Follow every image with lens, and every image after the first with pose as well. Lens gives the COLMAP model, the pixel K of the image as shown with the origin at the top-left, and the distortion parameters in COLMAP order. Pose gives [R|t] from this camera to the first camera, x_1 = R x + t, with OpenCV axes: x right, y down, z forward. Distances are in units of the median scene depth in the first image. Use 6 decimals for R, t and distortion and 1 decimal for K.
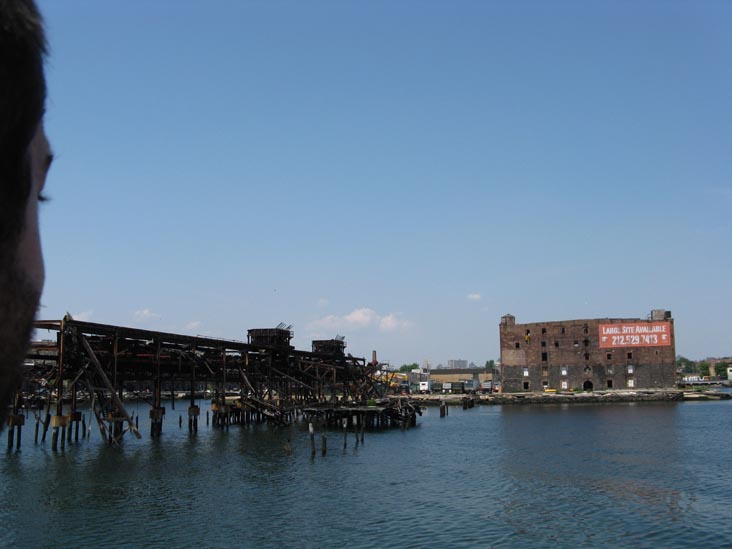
lens RADIAL K [[806.7, 0, 366.0], [0, 806.7, 274.5], [0, 0, 1]] dist [-0.201899, 0.227131]
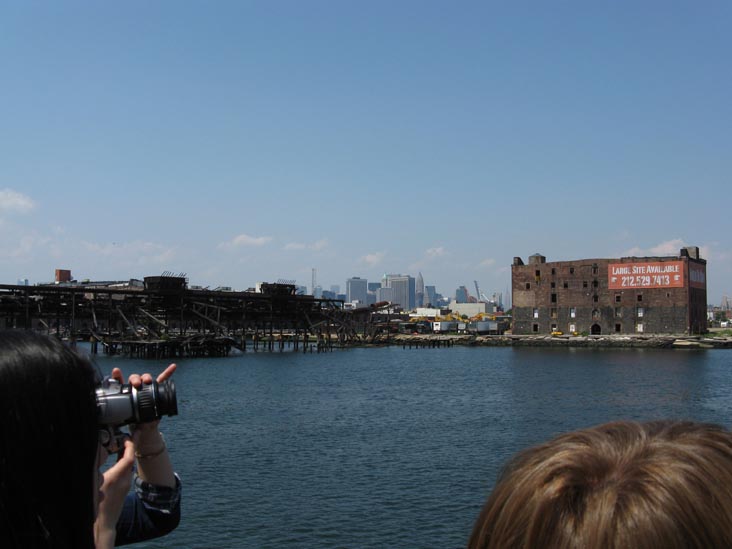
lens RADIAL K [[806.7, 0, 366.0], [0, 806.7, 274.5], [0, 0, 1]] dist [-0.201899, 0.227131]
pose [[0.926491, -0.009287, -0.376203, 0.381266], [0.037449, 0.997008, 0.067615, 0.001148], [0.374450, -0.076733, 0.924067, 0.029240]]
